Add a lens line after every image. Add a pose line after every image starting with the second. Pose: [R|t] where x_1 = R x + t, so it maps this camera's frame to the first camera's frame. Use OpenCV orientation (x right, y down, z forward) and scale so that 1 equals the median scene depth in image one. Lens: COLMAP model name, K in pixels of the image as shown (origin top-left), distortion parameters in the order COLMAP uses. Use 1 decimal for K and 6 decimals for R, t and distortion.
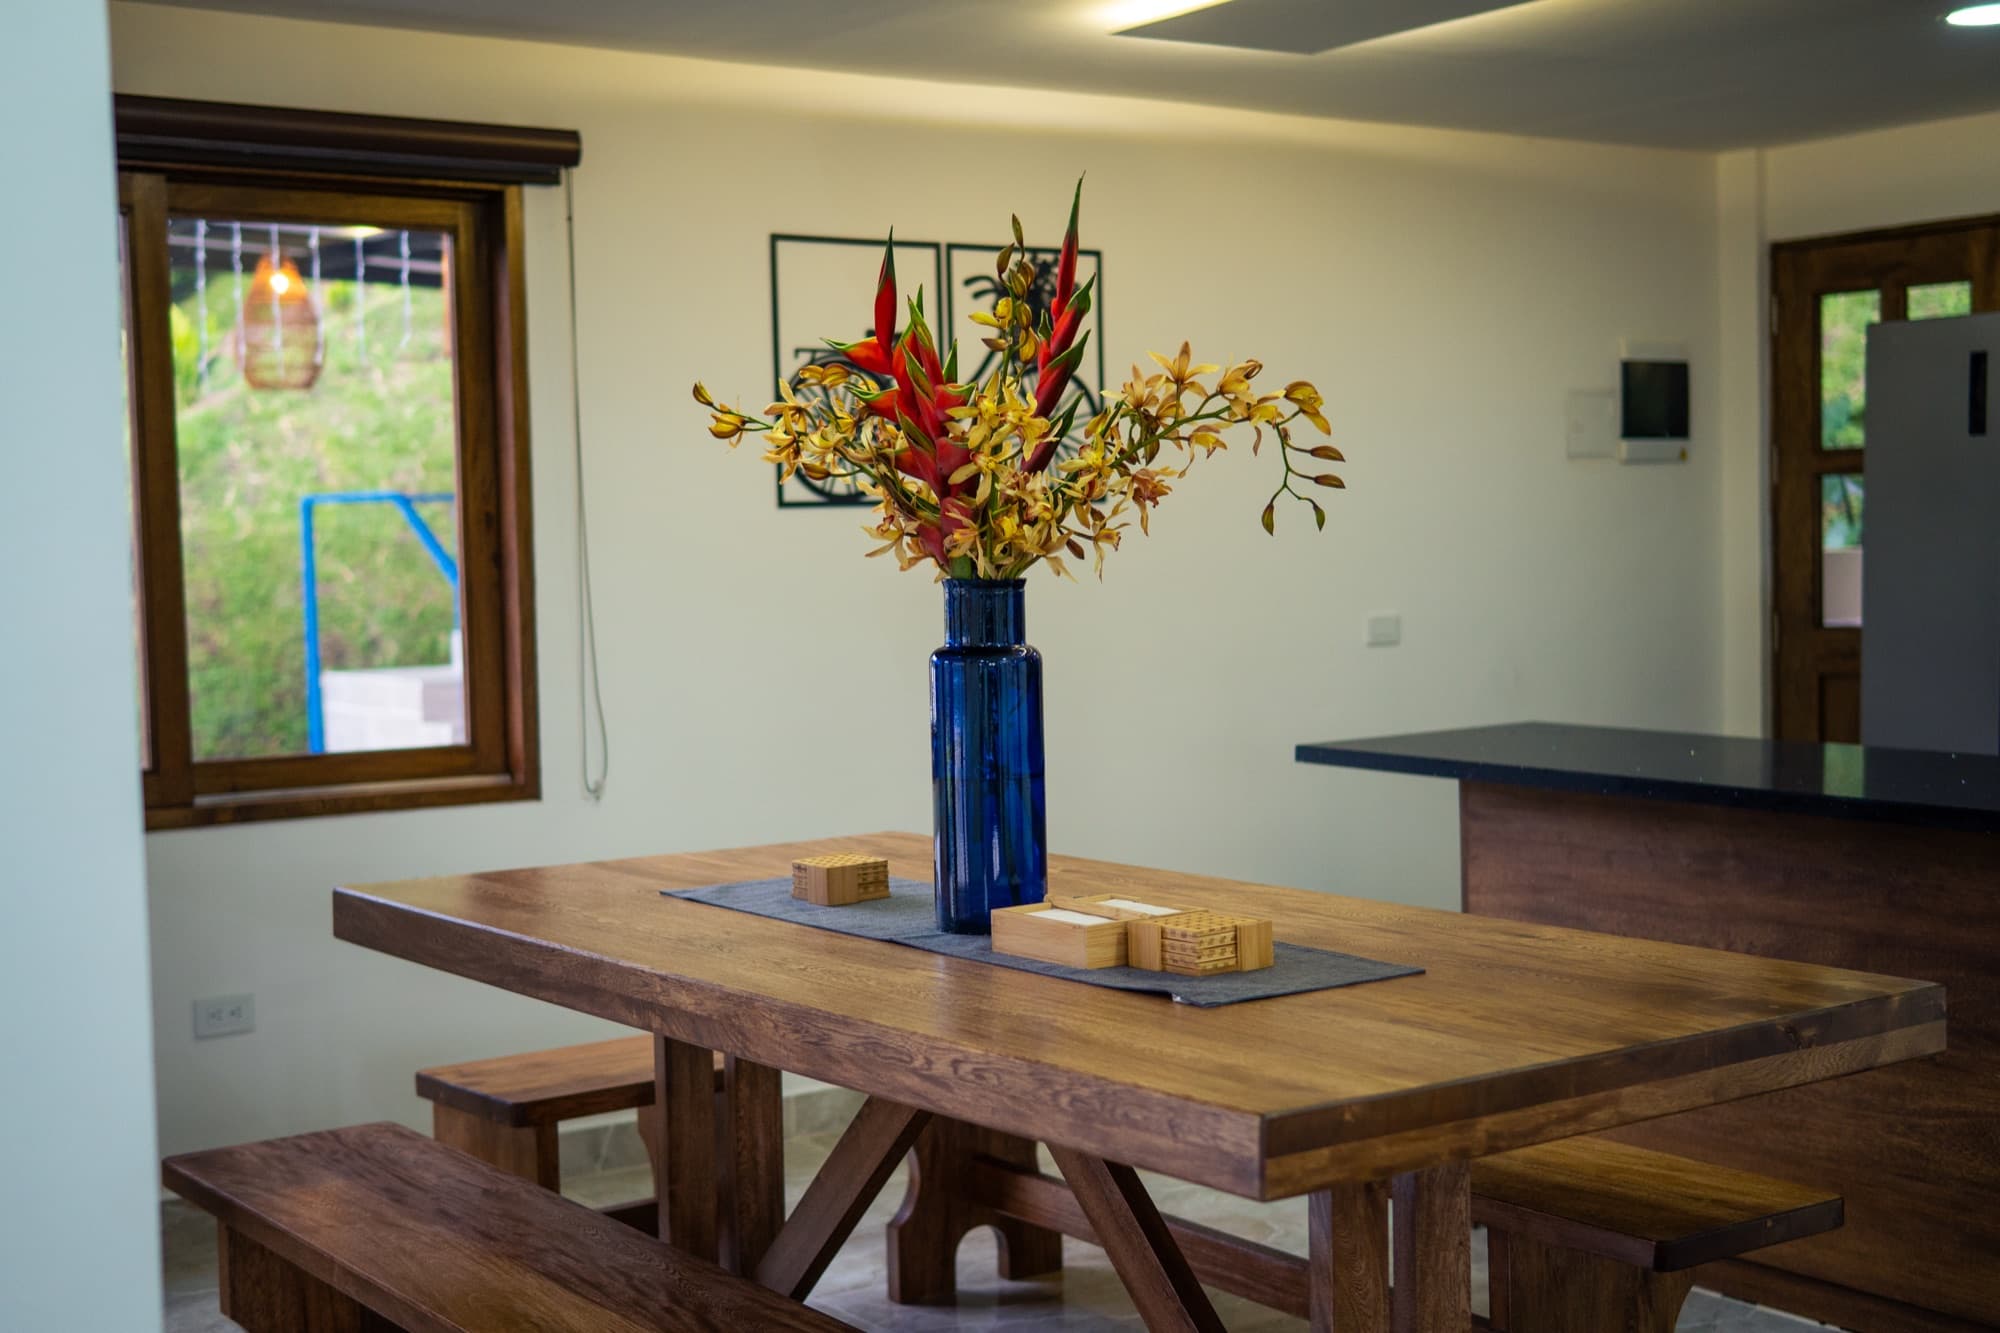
lens RADIAL K [[2596.4, 0, 1000.0], [0, 2596.4, 666.5], [0, 0, 1]] dist [-0.007085, 0.110252]
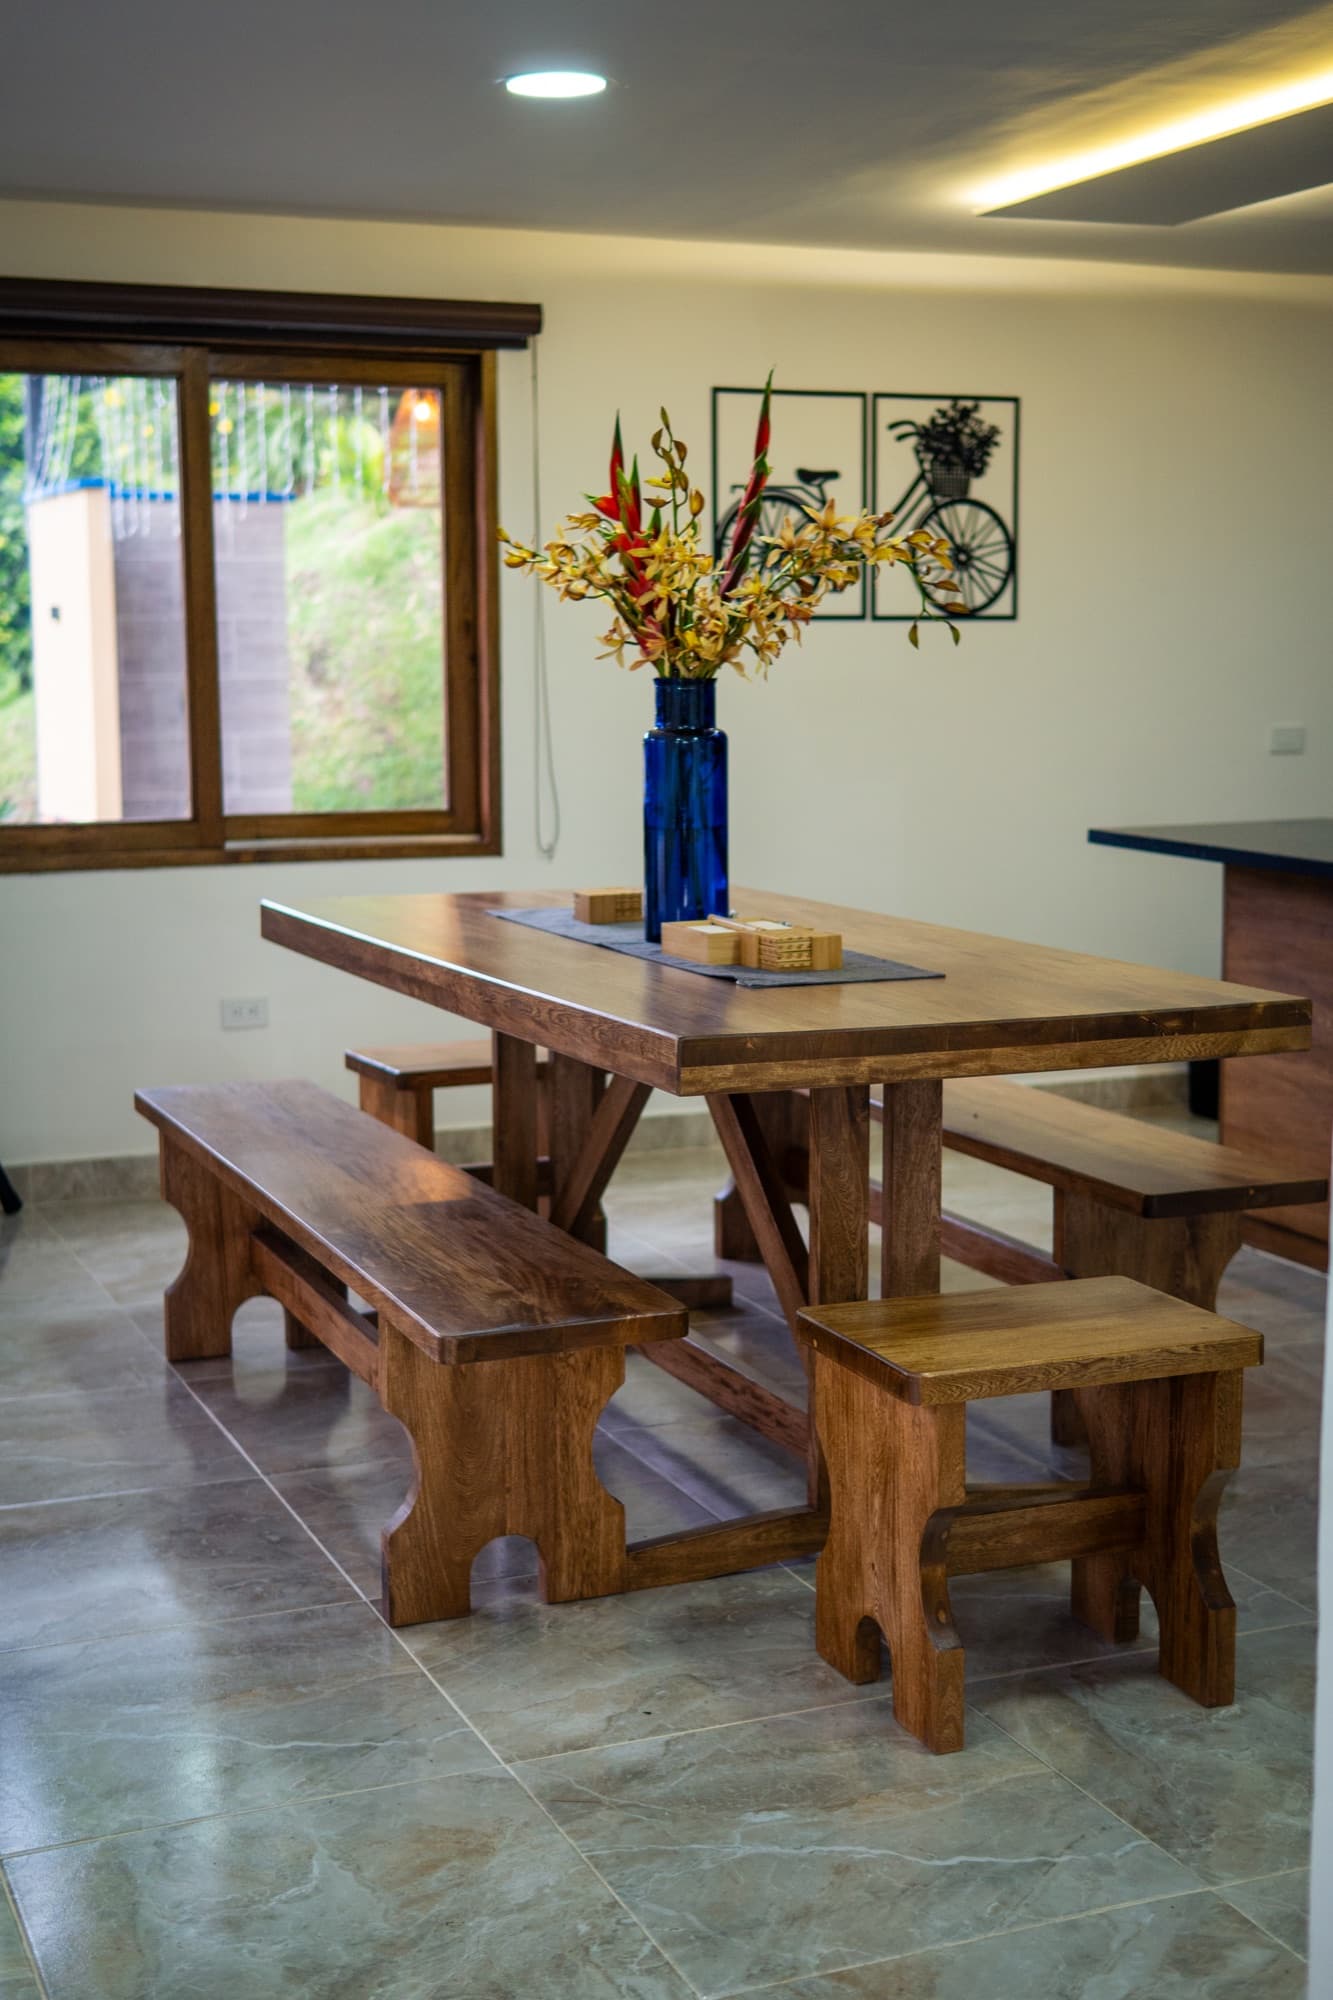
lens RADIAL K [[2609.0, 0, 666.5], [0, 2609.0, 1000.0], [0, 0, 1]] dist [-0.012864, 0.024844]
pose [[0.973999, 0.048222, -0.221363, 0.221447], [-0.029324, 0.995700, 0.087877, 0.010228], [0.224649, -0.079101, 0.971224, -0.238533]]
